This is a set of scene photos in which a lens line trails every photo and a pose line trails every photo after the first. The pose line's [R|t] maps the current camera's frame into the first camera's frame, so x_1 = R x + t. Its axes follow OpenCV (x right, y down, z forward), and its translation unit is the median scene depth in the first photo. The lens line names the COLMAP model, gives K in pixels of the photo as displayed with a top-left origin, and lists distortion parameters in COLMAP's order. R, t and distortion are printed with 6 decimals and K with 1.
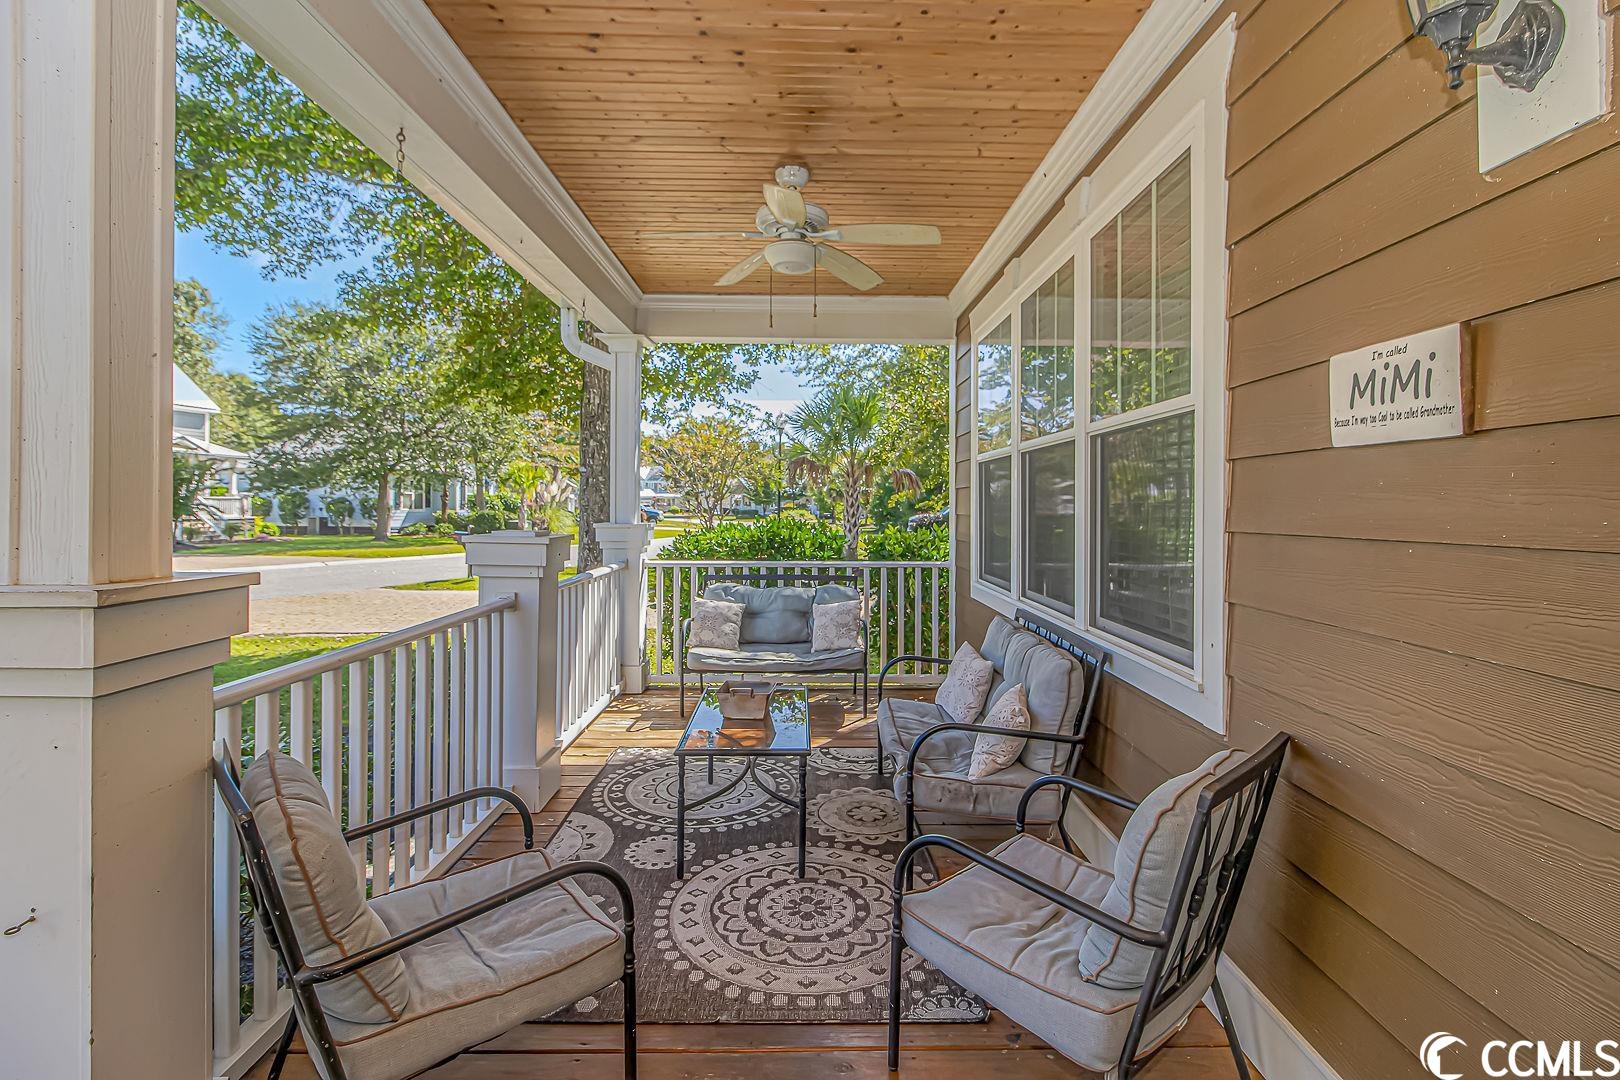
lens RADIAL K [[780.4, 0, 800.6], [0, 780.4, 520.2], [0, 0, 1]] dist [0.031786, -0.011723]
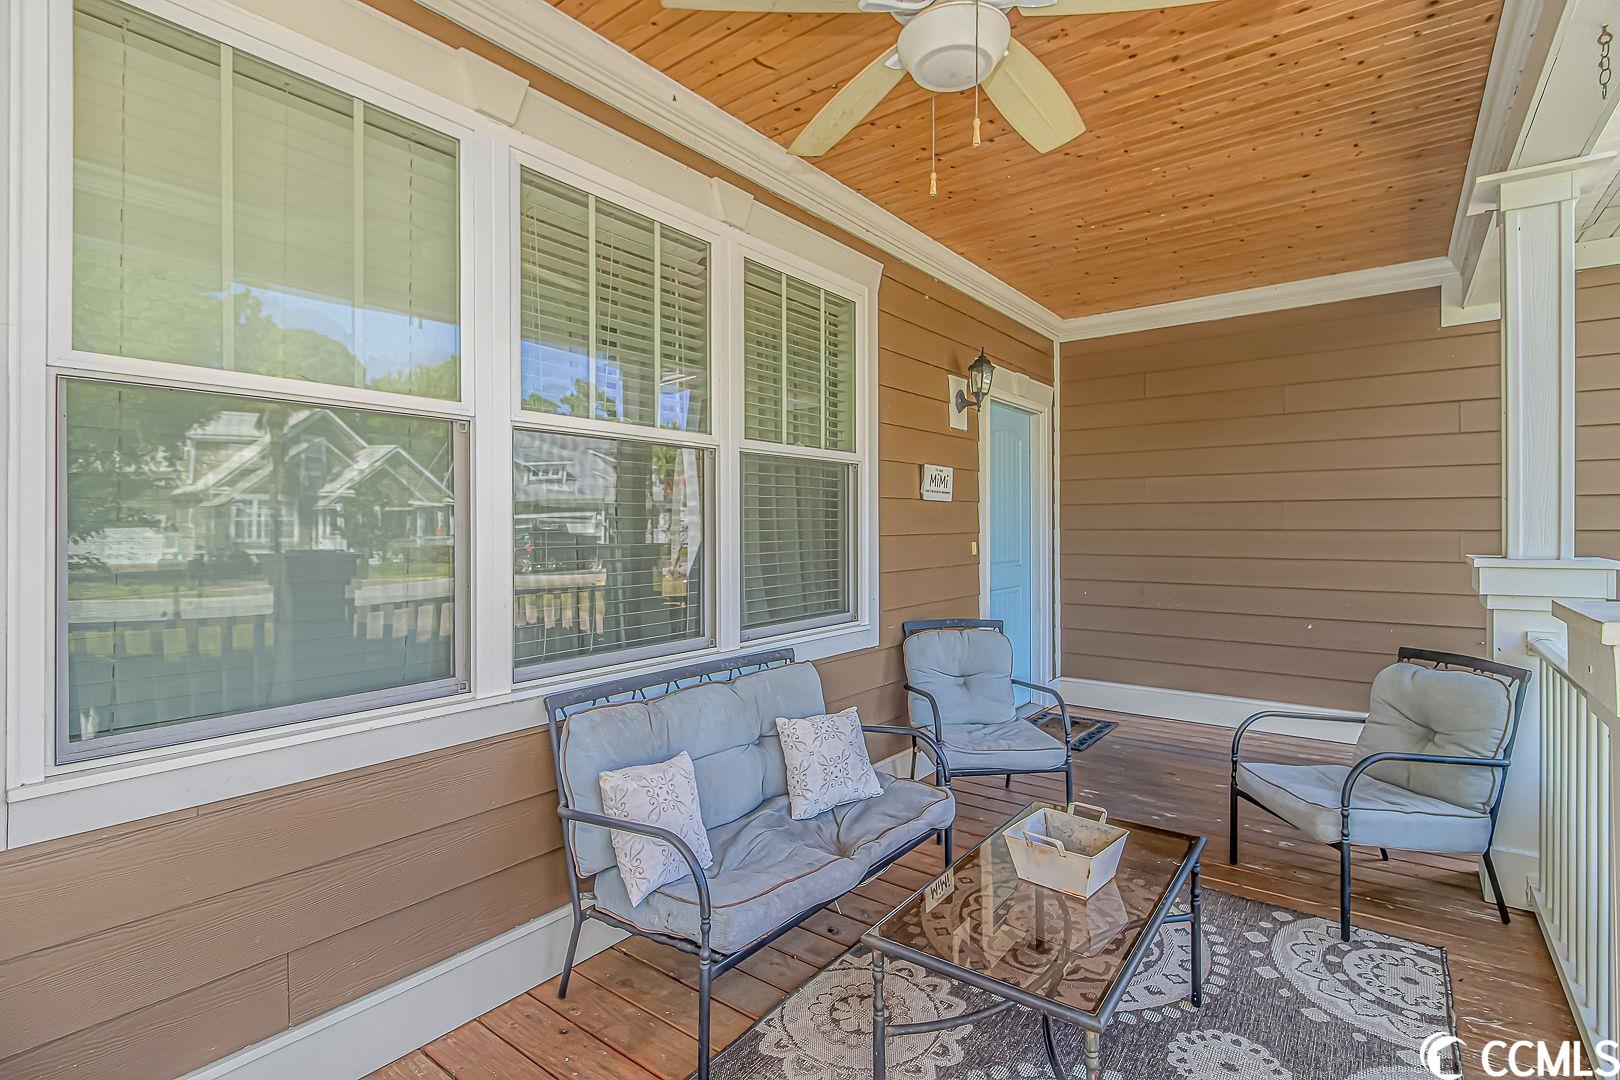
lens RADIAL K [[793.9, 0, 810.9], [0, 793.9, 522.3], [0, 0, 1]] dist [0.002691, -0.009266]
pose [[-0.810842, 0.000168, 0.585265, -0.431337], [0.009555, 0.999870, 0.012951, -0.043013], [-0.585187, 0.016093, -0.810739, 2.635256]]
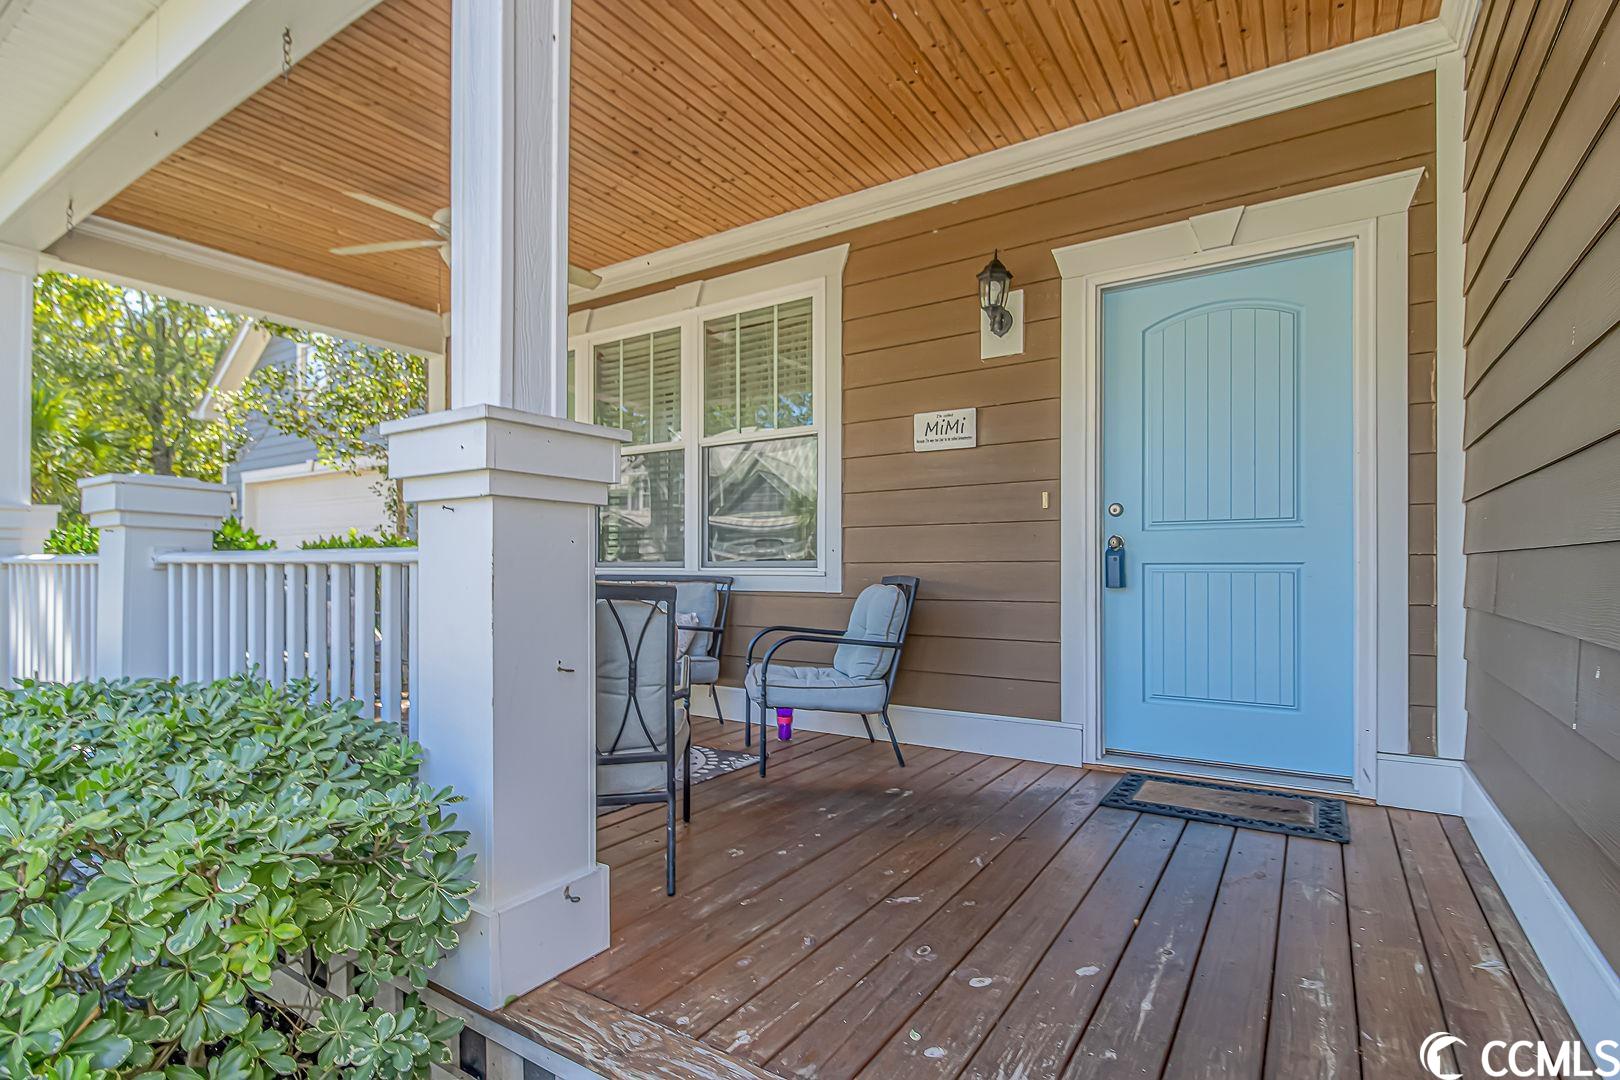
lens RADIAL K [[782.7, 0, 811.1], [0, 782.7, 553.0], [0, 0, 1]] dist [0.013634, -0.011174]
pose [[0.540674, 0.007246, 0.841201, -1.232624], [0.019491, 0.999587, -0.021138, 0.214329], [-0.841006, 0.027825, 0.540310, -0.027120]]
